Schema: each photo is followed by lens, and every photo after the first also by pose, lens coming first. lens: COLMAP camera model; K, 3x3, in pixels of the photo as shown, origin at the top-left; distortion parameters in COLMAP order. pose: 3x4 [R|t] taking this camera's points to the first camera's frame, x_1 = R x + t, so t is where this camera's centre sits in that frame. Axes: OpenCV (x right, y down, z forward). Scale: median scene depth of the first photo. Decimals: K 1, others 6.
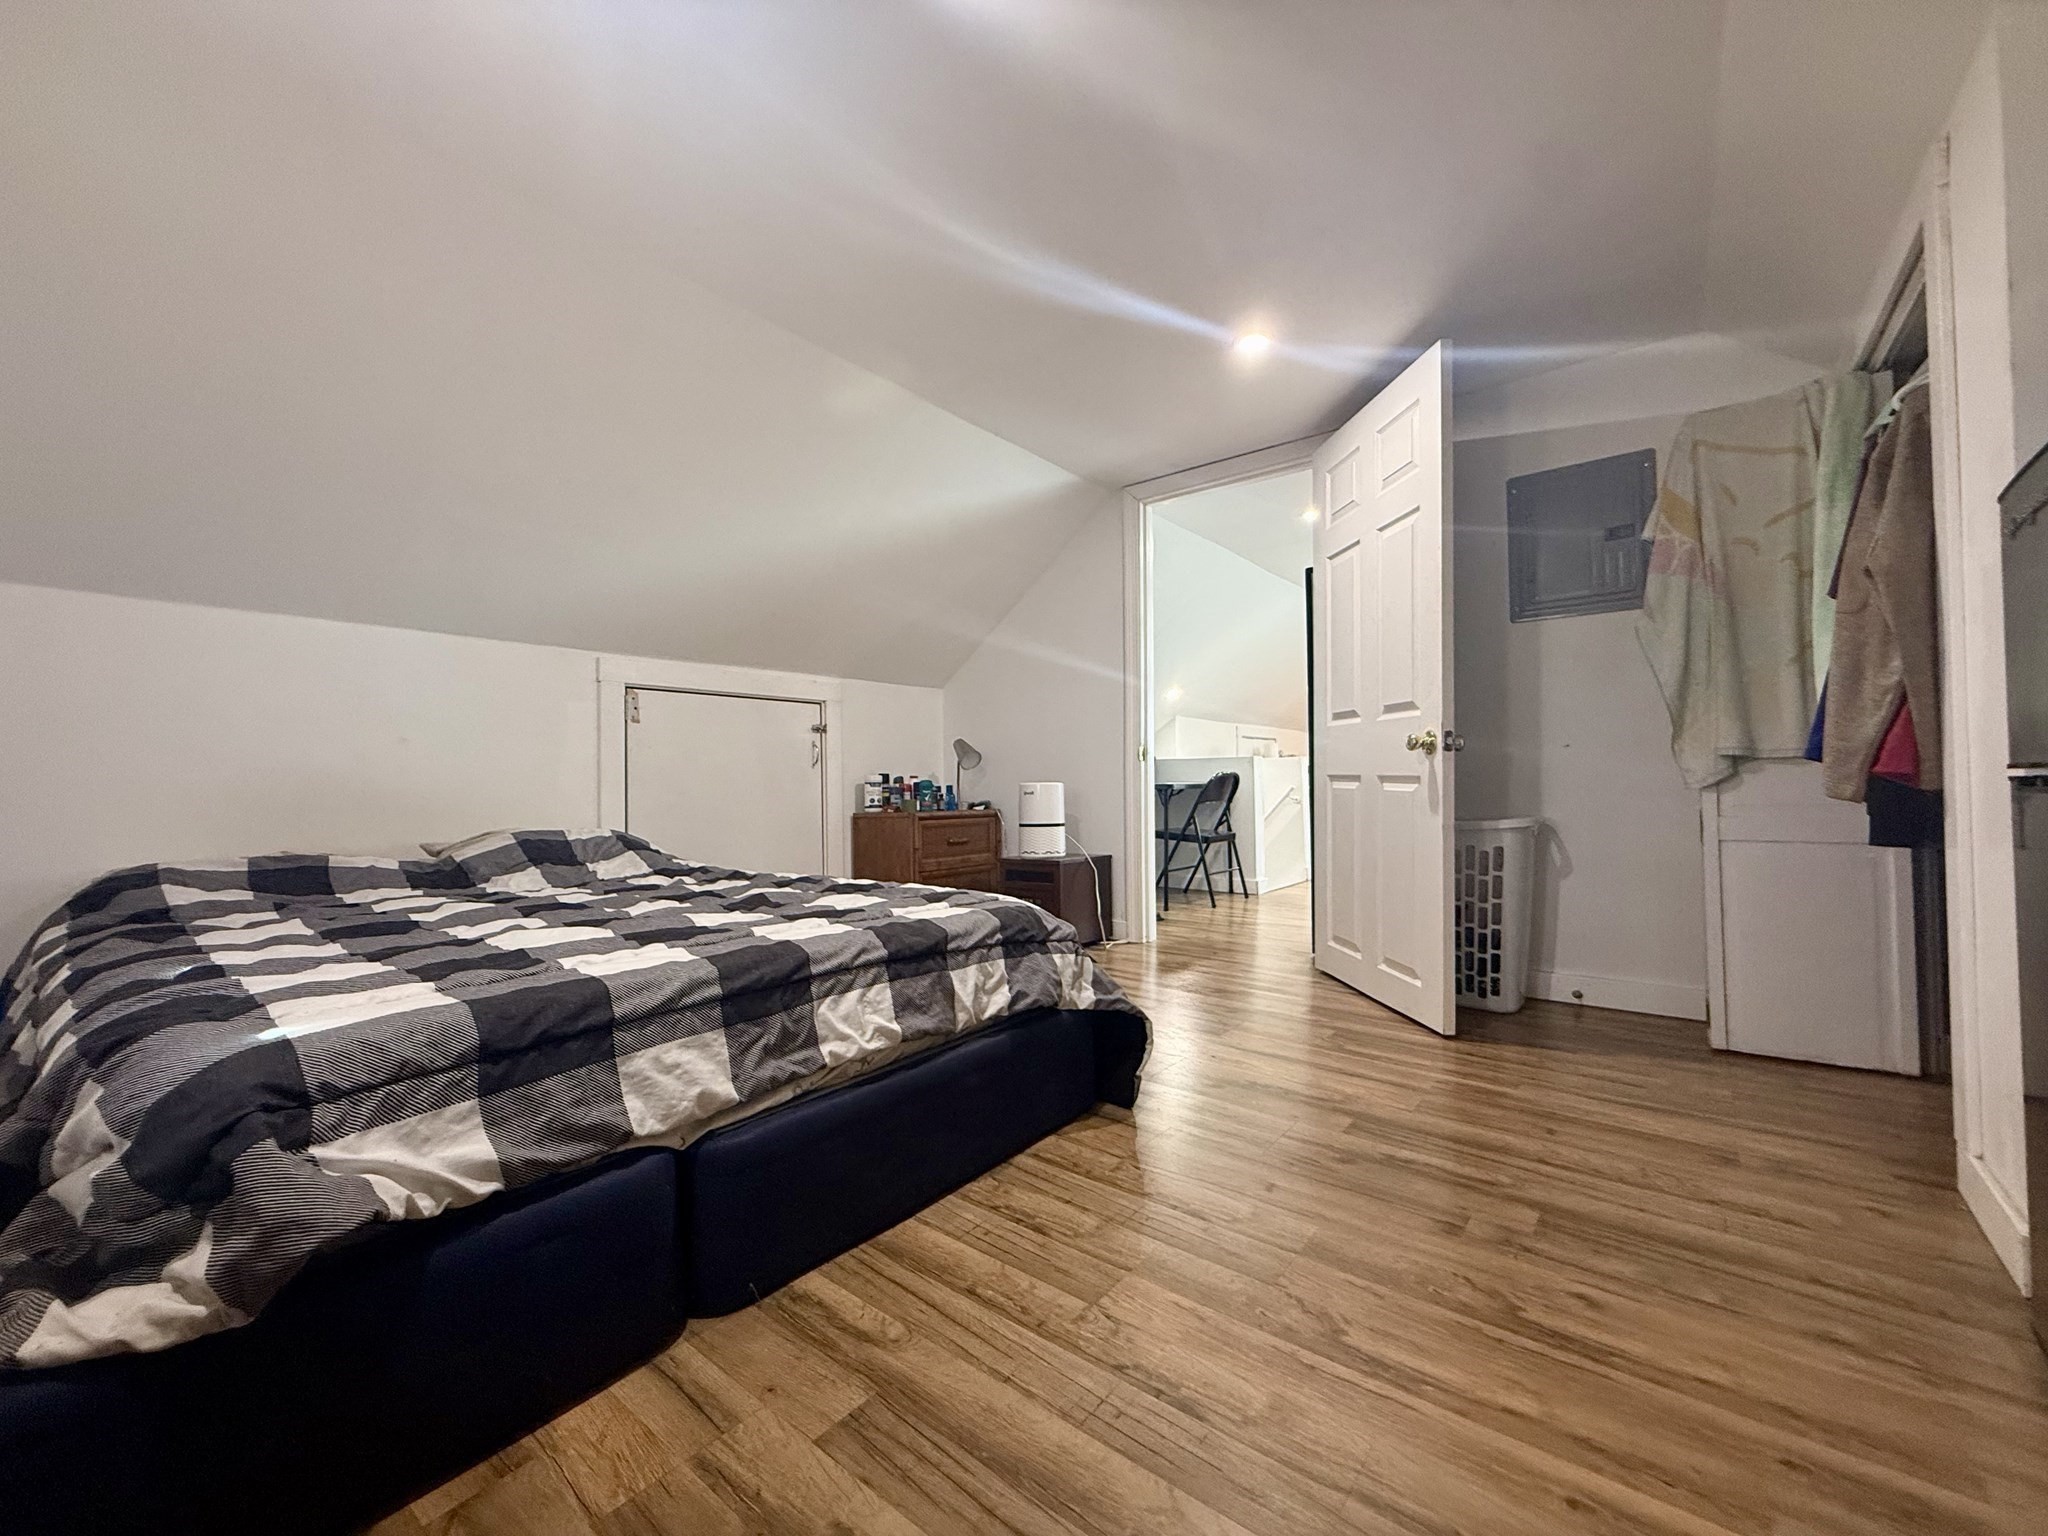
lens RADIAL K [[817.5, 0, 1024.0], [0, 817.5, 768.0], [0, 0, 1]] dist [0.000188, 0.000721]
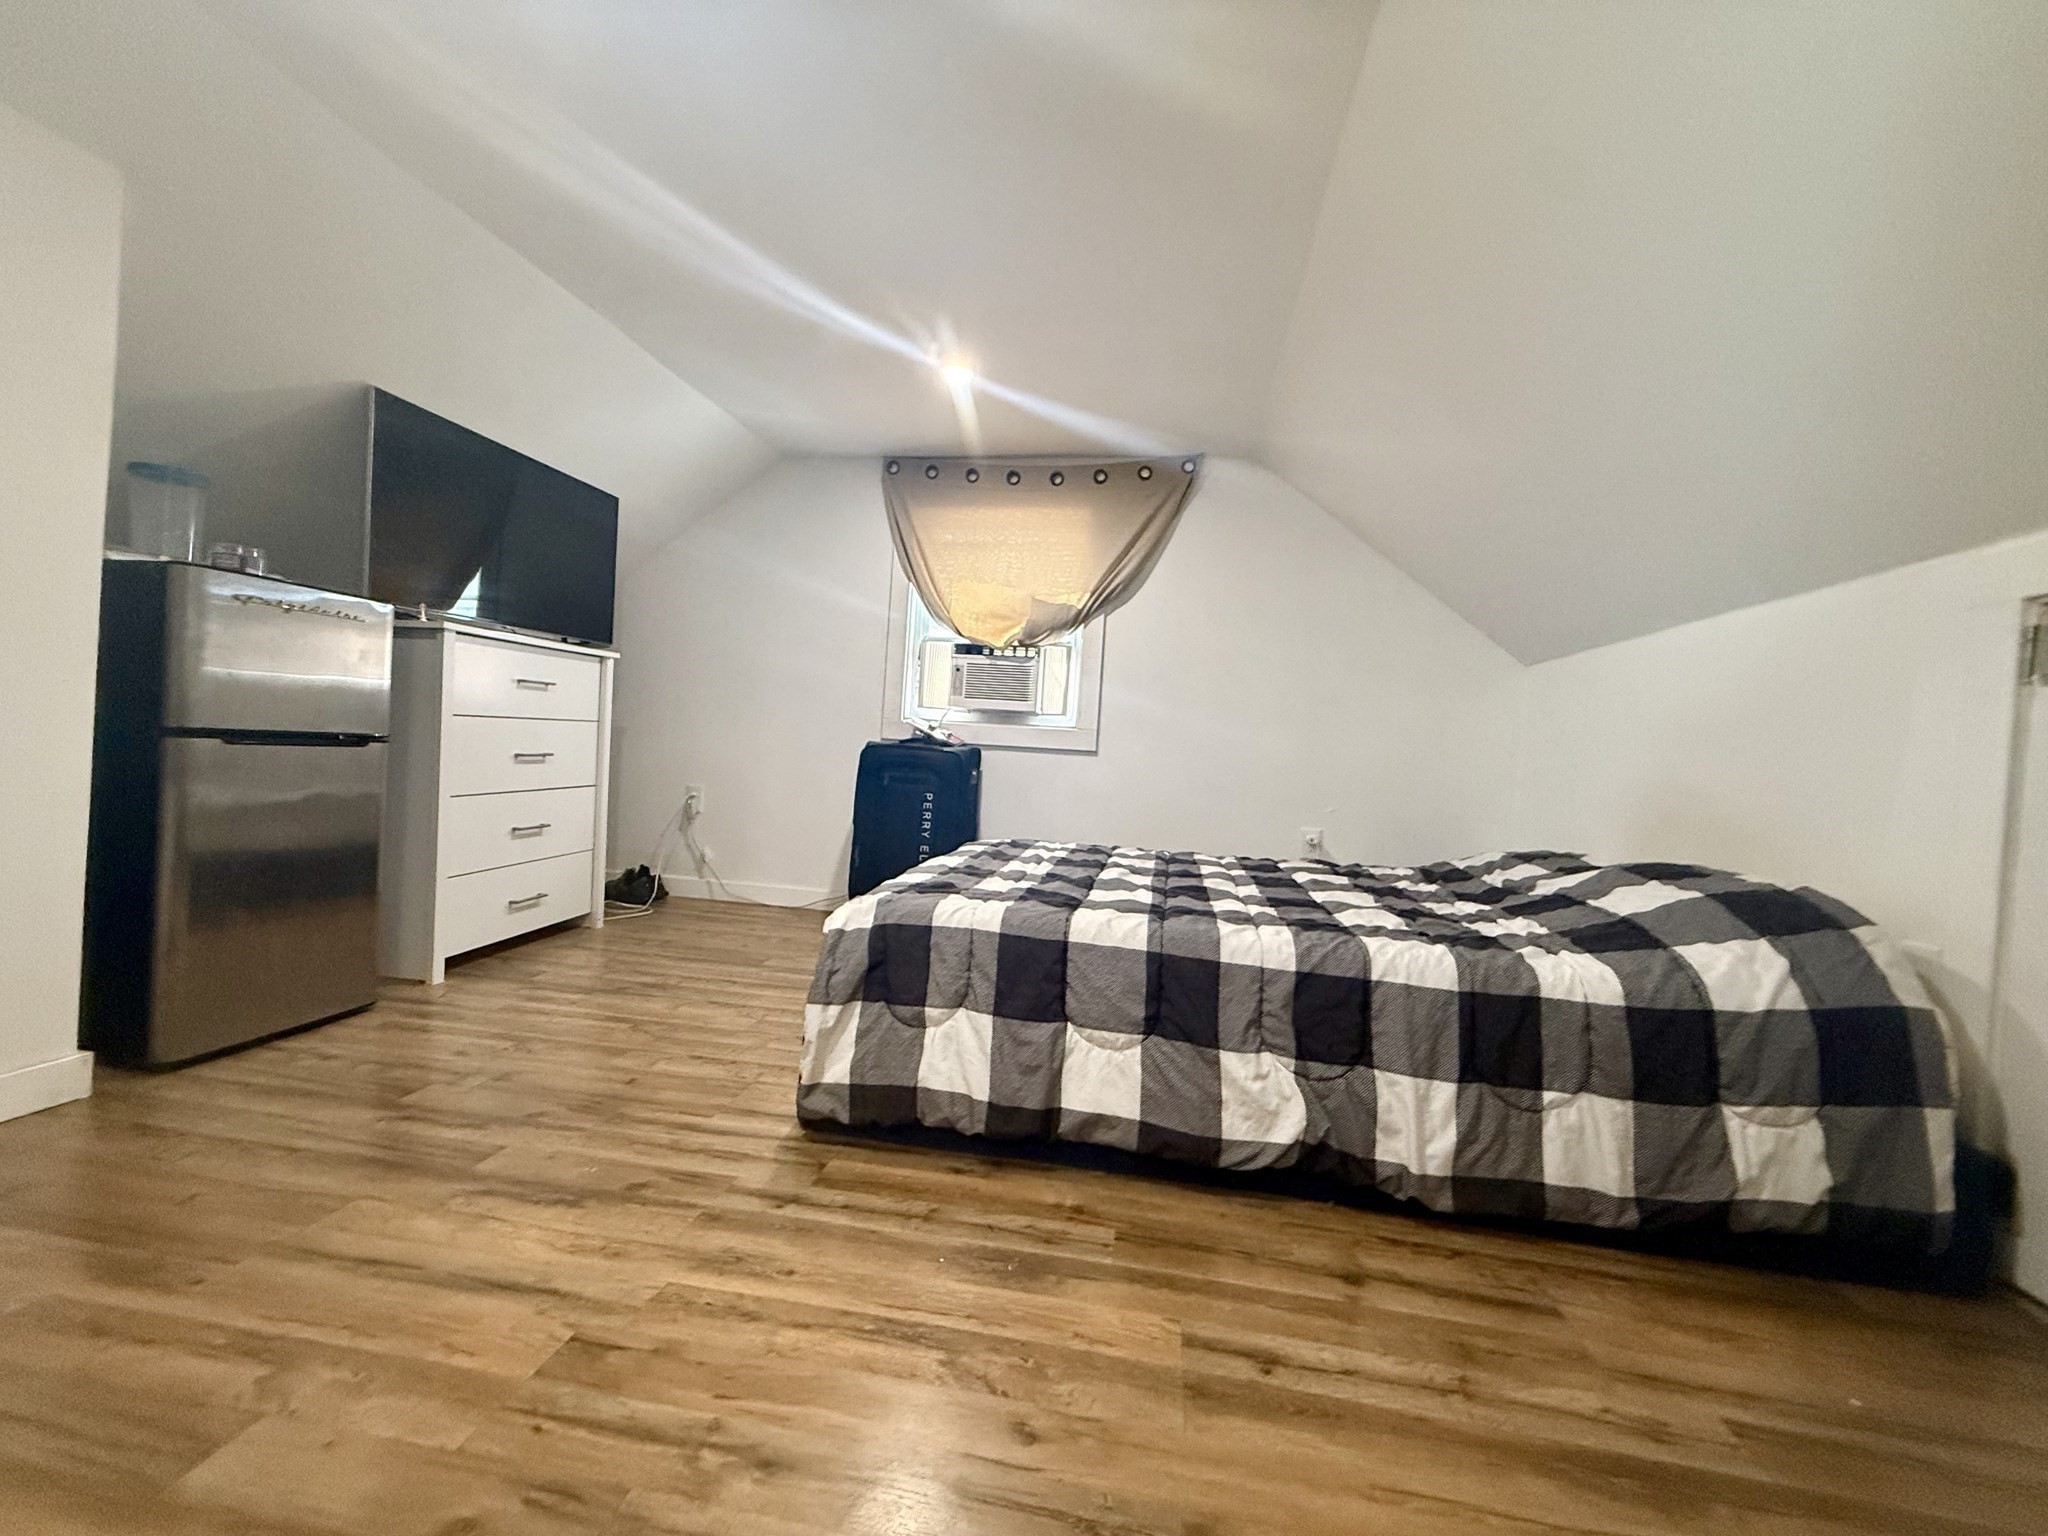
lens RADIAL K [[817.5, 0, 1024.0], [0, 817.5, 768.0], [0, 0, 1]] dist [0.000188, 0.000721]
pose [[-0.876757, -0.029260, -0.480042, 0.368797], [-0.034240, 0.999412, 0.001620, 0.011840], [0.479713, 0.017858, -0.877244, 2.257768]]
